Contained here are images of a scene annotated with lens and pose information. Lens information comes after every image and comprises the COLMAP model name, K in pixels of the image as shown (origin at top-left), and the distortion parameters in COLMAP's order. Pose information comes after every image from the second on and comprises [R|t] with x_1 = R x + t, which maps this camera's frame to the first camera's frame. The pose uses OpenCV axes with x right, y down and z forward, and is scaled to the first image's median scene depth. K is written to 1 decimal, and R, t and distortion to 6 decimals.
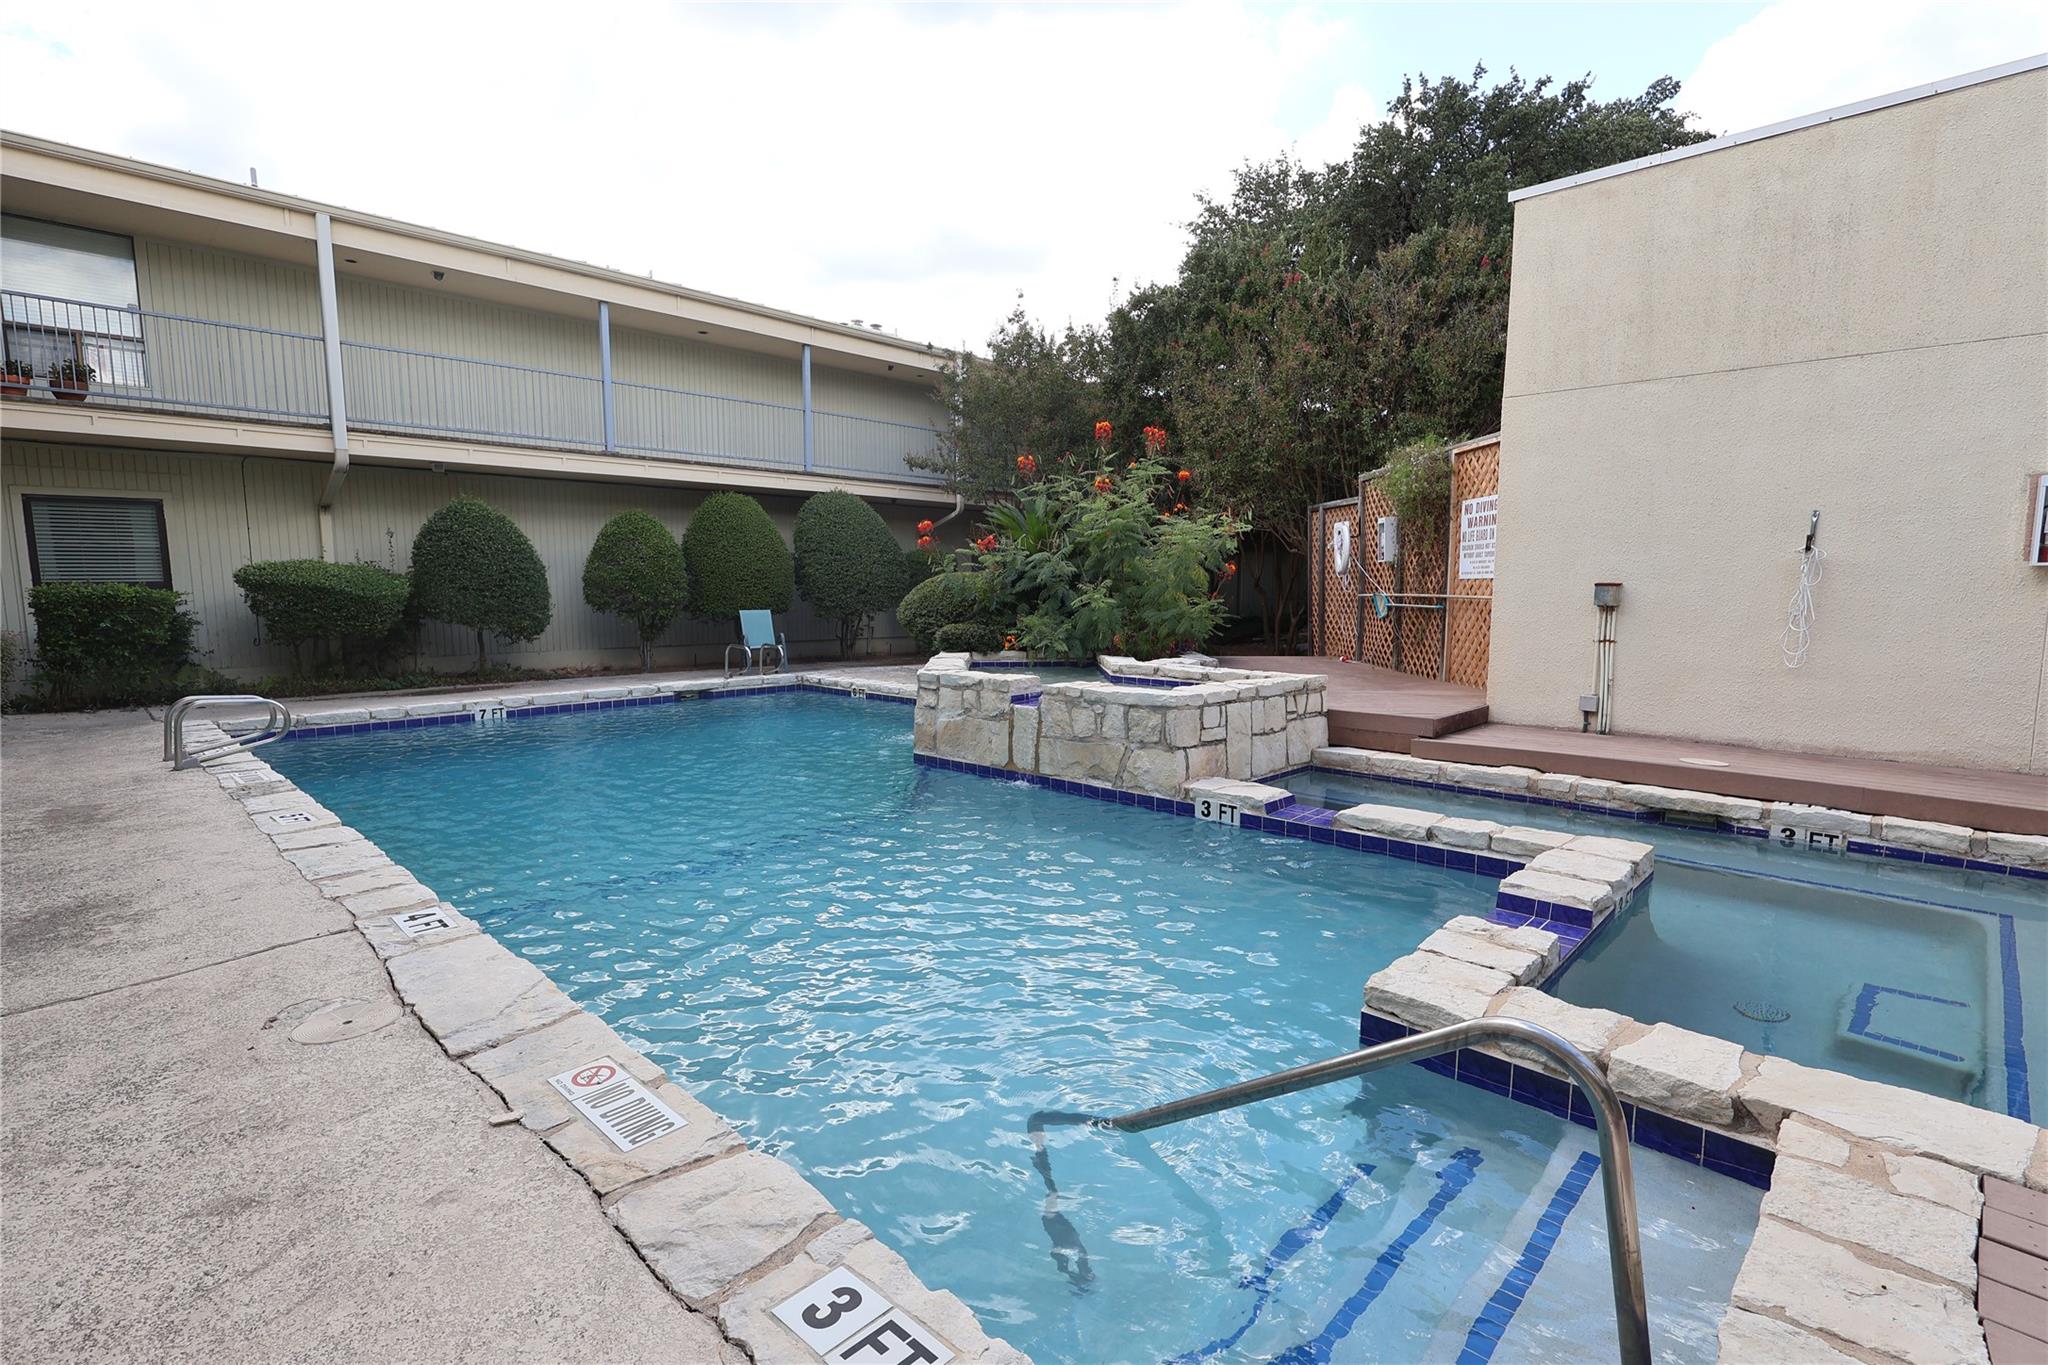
lens RADIAL K [[944.3, 0, 1026.6], [0, 944.3, 681.1], [0, 0, 1]] dist [0.001961, 0.000614]
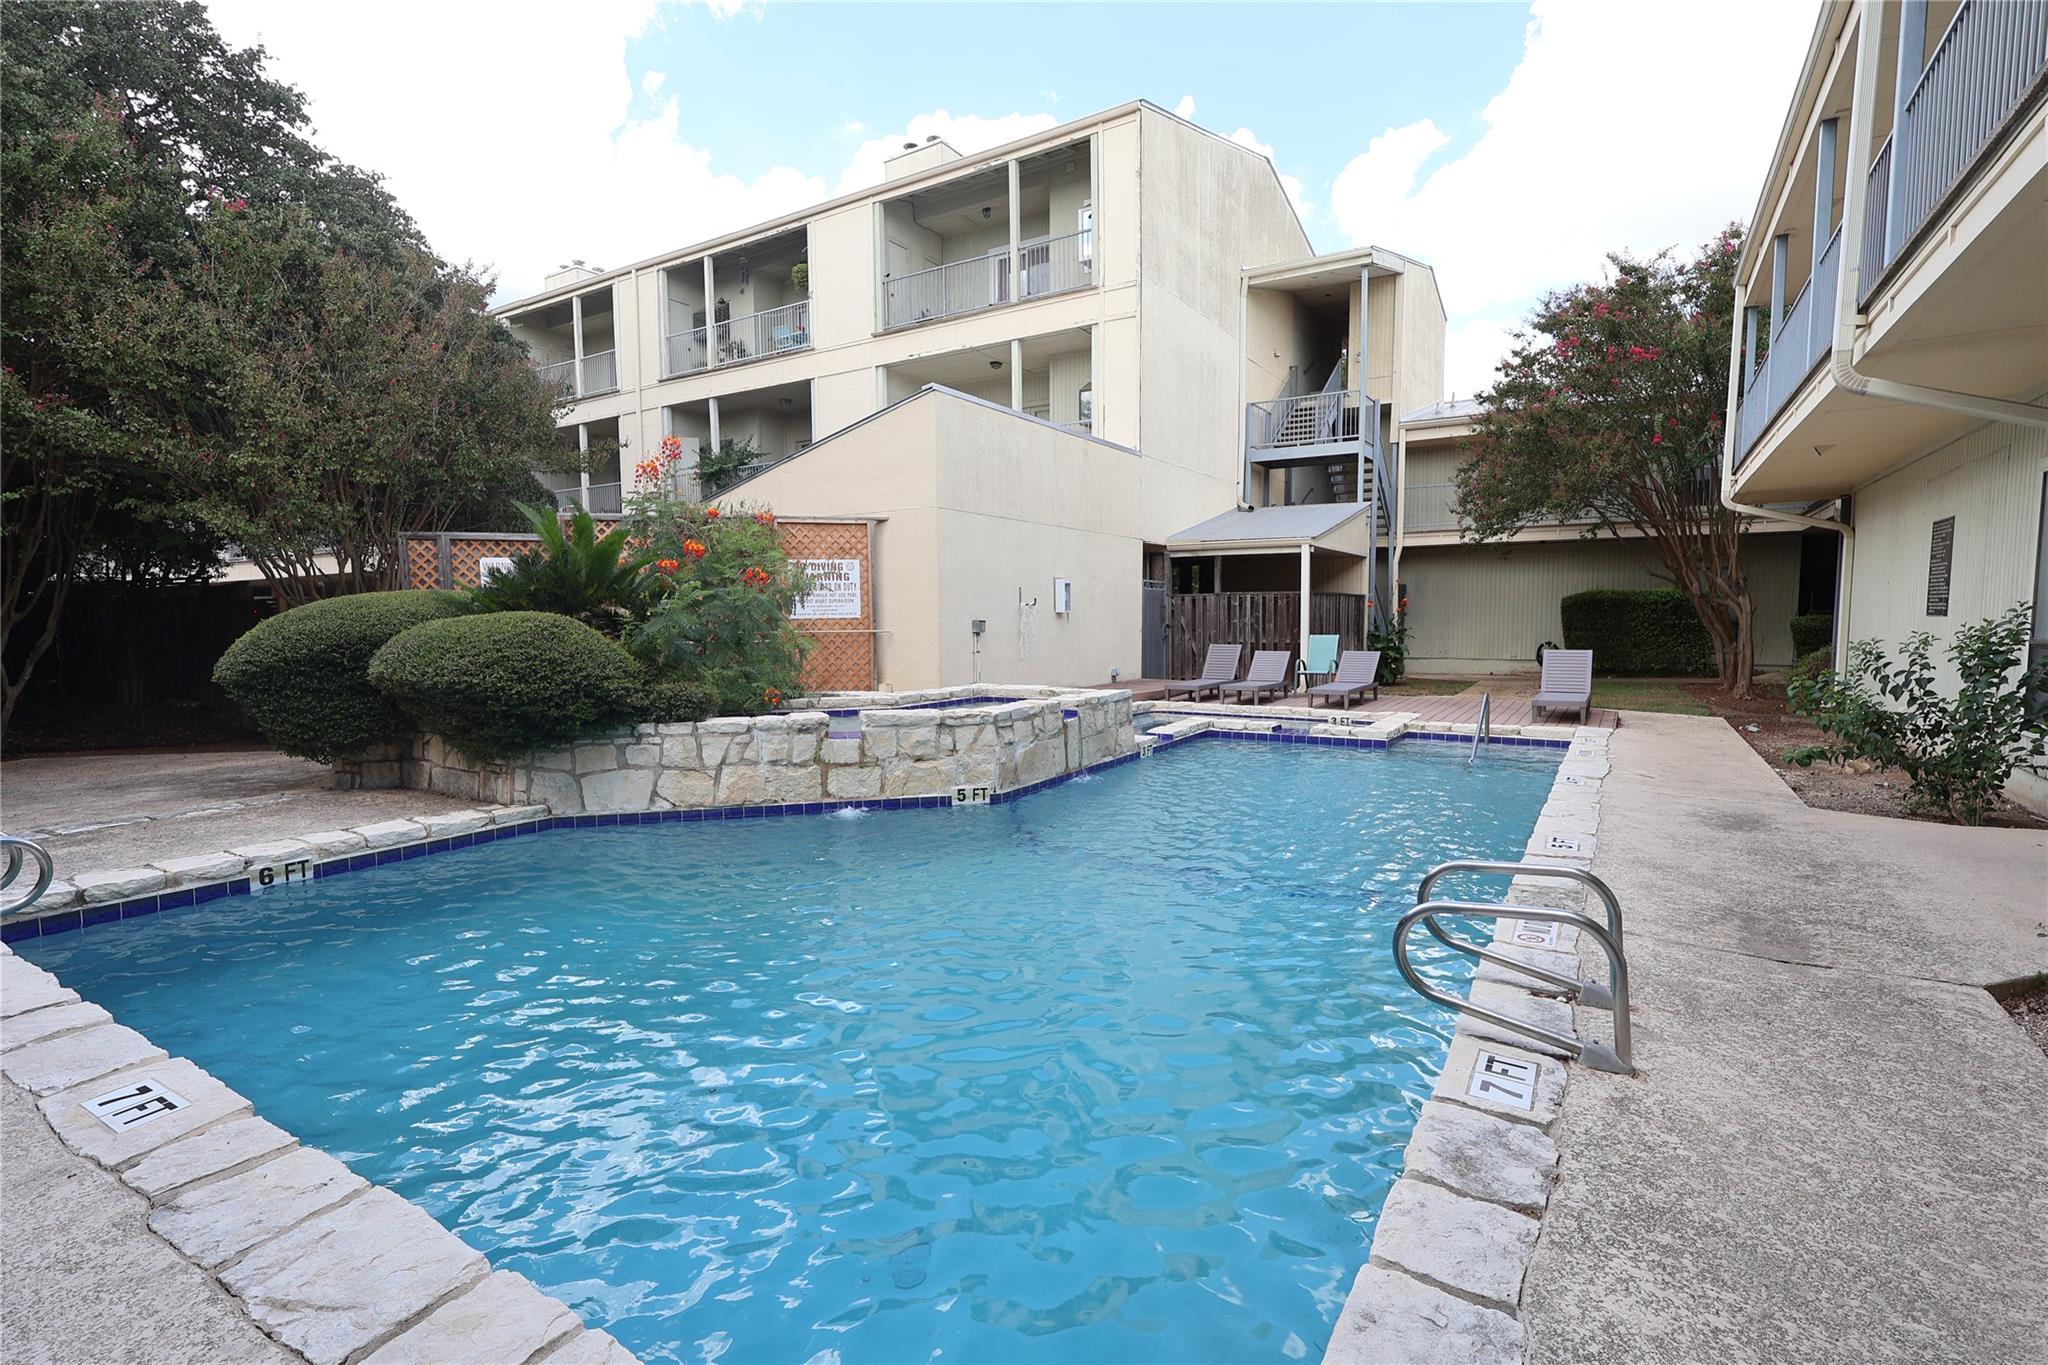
lens RADIAL K [[944.3, 0, 1025.1], [0, 944.3, 686.2], [0, 0, 1]] dist [0.001961, 0.000614]
pose [[-0.197194, -0.073574, 0.977600, -1.175358], [0.110159, 0.989202, 0.096668, -0.140493], [-0.974156, 0.126753, -0.186960, 1.235979]]
